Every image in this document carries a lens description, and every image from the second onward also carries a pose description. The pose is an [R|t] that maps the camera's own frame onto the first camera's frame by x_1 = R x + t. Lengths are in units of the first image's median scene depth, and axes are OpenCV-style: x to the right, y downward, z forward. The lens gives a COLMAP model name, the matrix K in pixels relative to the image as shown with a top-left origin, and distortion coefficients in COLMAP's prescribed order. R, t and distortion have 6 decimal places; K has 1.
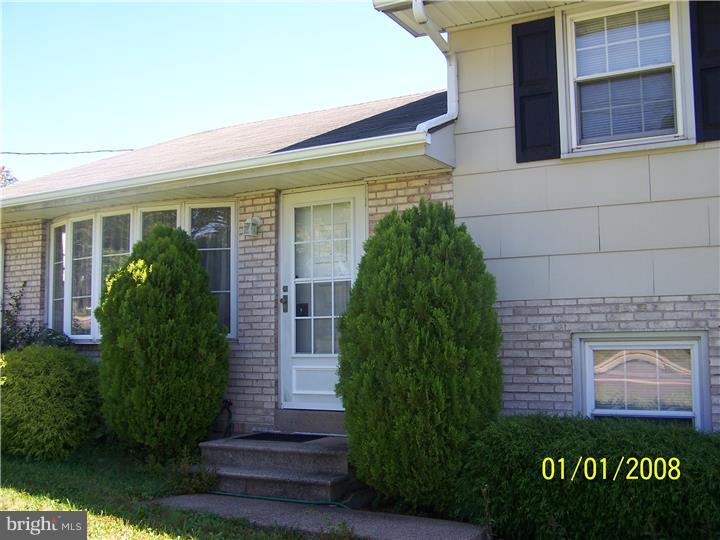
lens RADIAL K [[811.6, 0, 360.0], [0, 811.6, 270.0], [0, 0, 1]] dist [-0.197834, 0.278090]
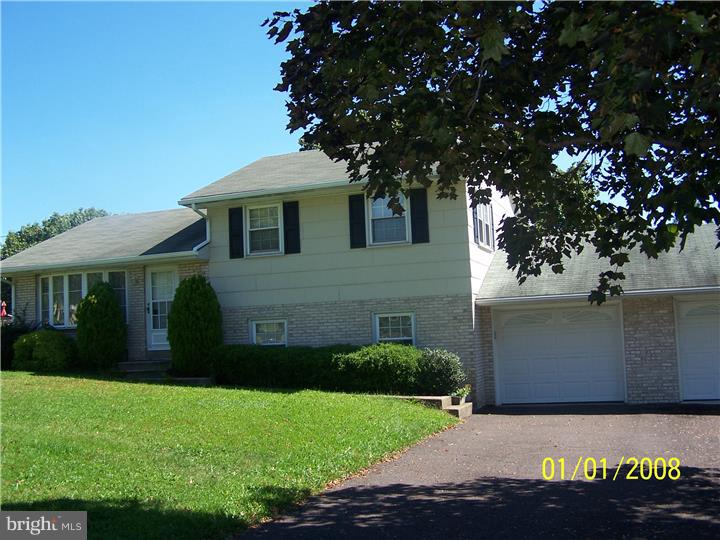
lens RADIAL K [[811.6, 0, 360.0], [0, 811.6, 270.0], [0, 0, 1]] dist [-0.197834, 0.278090]
pose [[0.984264, -0.018718, 0.175710, 0.139067], [0.018403, 0.999825, 0.003423, -0.091408], [-0.175744, -0.000135, 0.984436, -1.816258]]
